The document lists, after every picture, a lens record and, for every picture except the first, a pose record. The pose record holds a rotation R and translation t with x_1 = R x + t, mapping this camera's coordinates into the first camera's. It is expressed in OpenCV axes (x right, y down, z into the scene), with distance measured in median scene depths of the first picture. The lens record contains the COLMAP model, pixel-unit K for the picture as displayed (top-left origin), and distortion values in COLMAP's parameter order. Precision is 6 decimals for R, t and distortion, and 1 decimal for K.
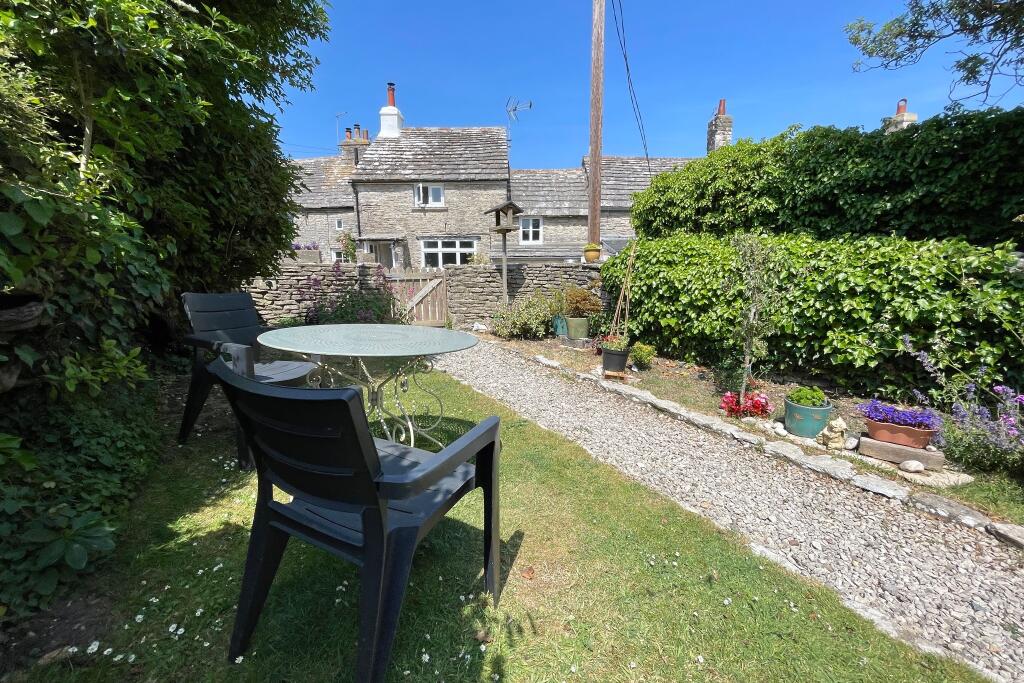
lens RADIAL K [[419.1, 0, 512.0], [0, 419.1, 341.5], [0, 0, 1]] dist [0.001427, 0.000044]
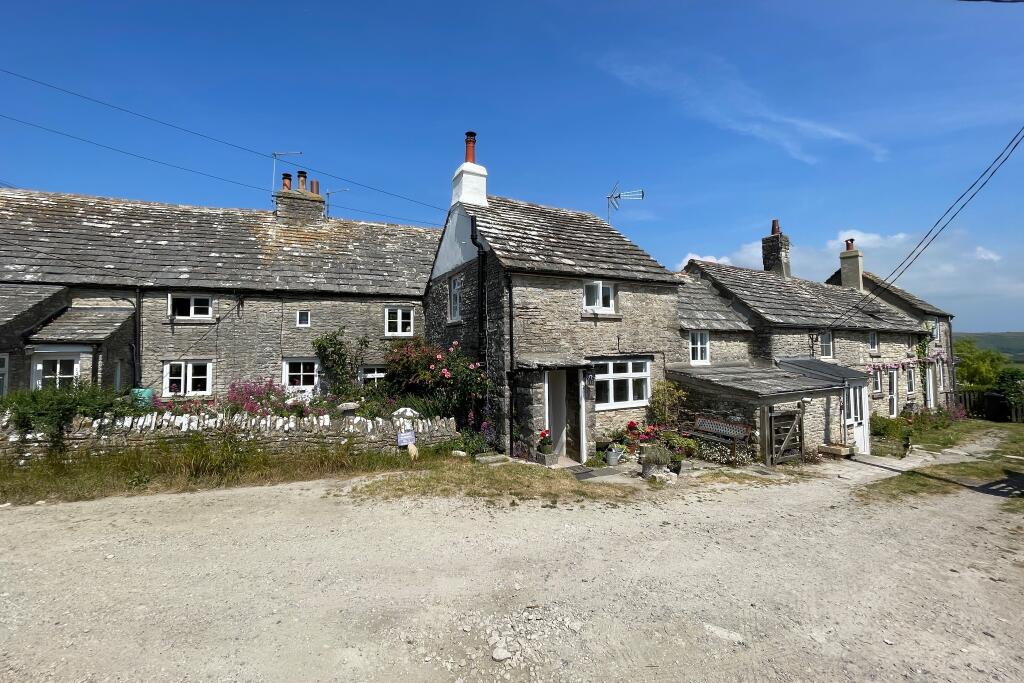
lens RADIAL K [[419.1, 0, 512.0], [0, 419.1, 341.5], [0, 0, 1]] dist [0.001427, 0.000044]
pose [[0.879298, 0.002862, 0.476263, -0.633482], [0.082040, 0.984124, -0.157380, -0.180972], [-0.469152, 0.177457, 0.865104, 0.486649]]
